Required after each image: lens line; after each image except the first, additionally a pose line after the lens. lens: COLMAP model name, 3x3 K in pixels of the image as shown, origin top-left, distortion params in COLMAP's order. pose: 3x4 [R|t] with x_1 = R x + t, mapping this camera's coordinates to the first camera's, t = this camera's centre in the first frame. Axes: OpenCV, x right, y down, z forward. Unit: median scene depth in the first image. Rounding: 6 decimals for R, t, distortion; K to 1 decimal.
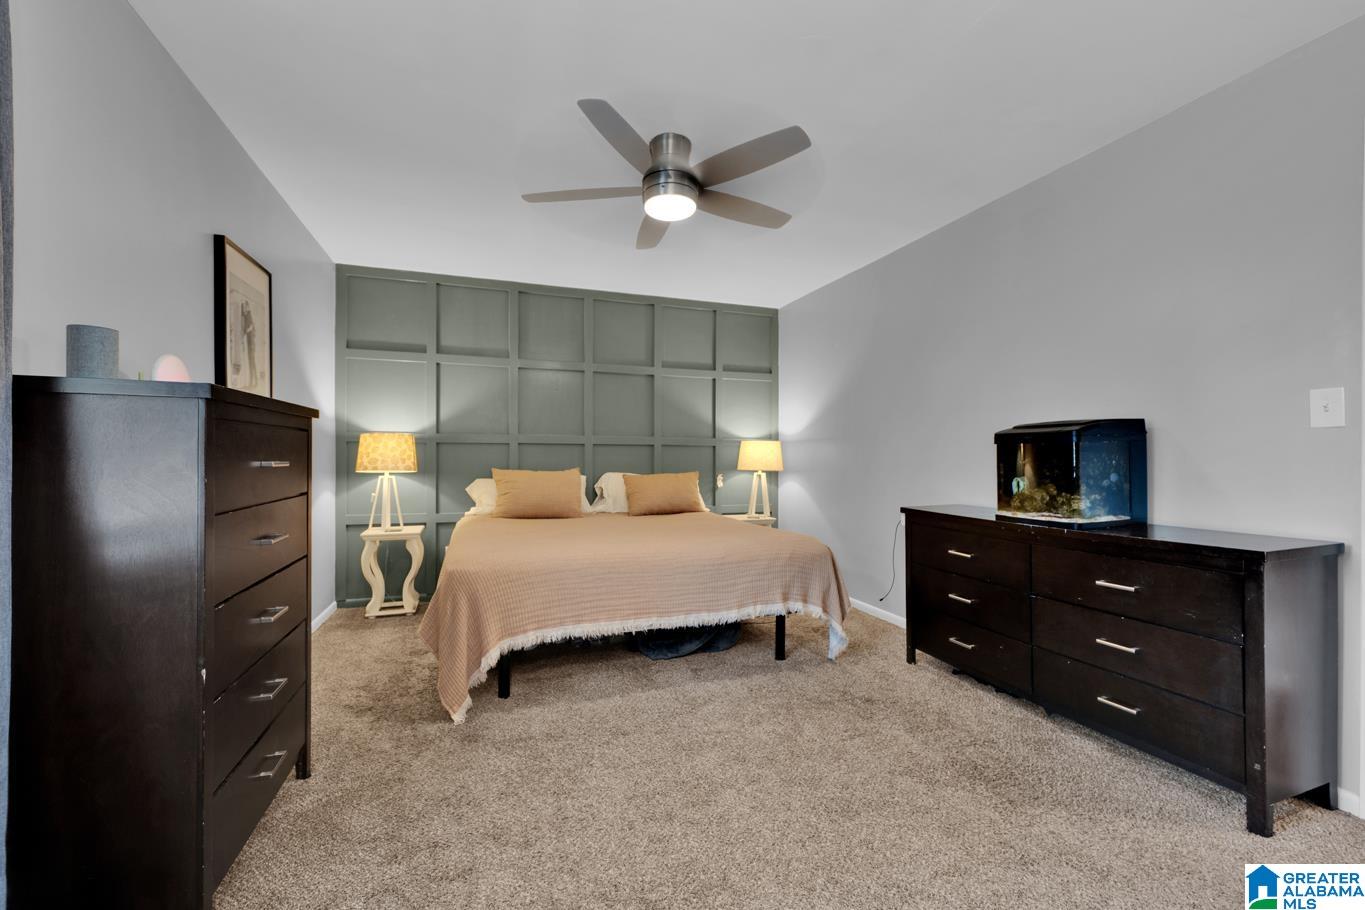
lens RADIAL K [[560.0, 0, 682.5], [0, 560.0, 455.0], [0, 0, 1]] dist [0.000066, 0.000017]
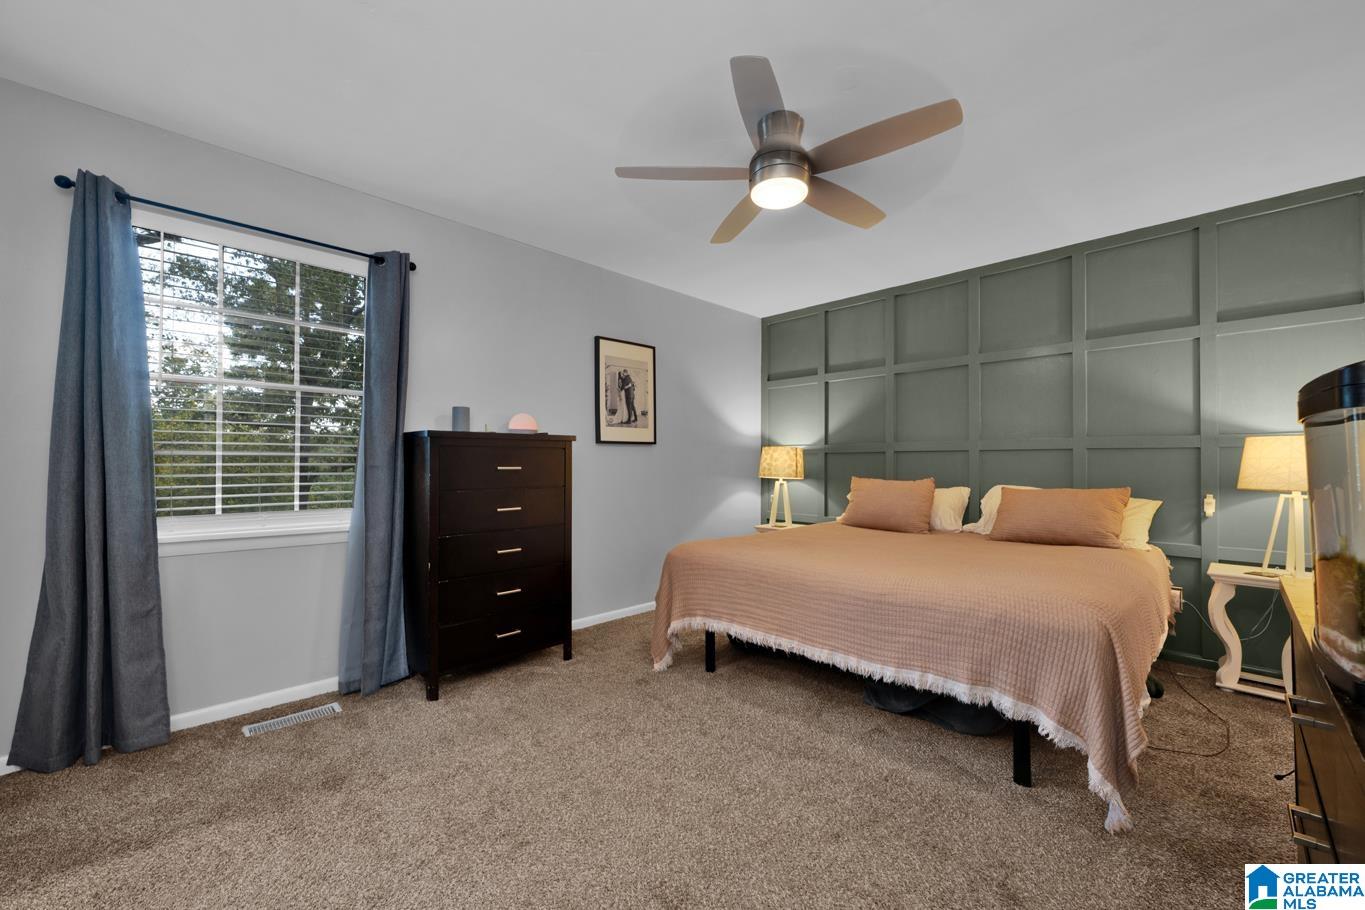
lens RADIAL K [[537.6, 0, 682.5], [0, 537.6, 456.7], [0, 0, 1]] dist [0.002173, 0.000745]
pose [[0.431894, -0.016707, -0.901770, 0.422504], [0.002598, 0.999847, -0.017280, 0.003158], [0.901921, 0.005120, 0.431872, 0.289199]]
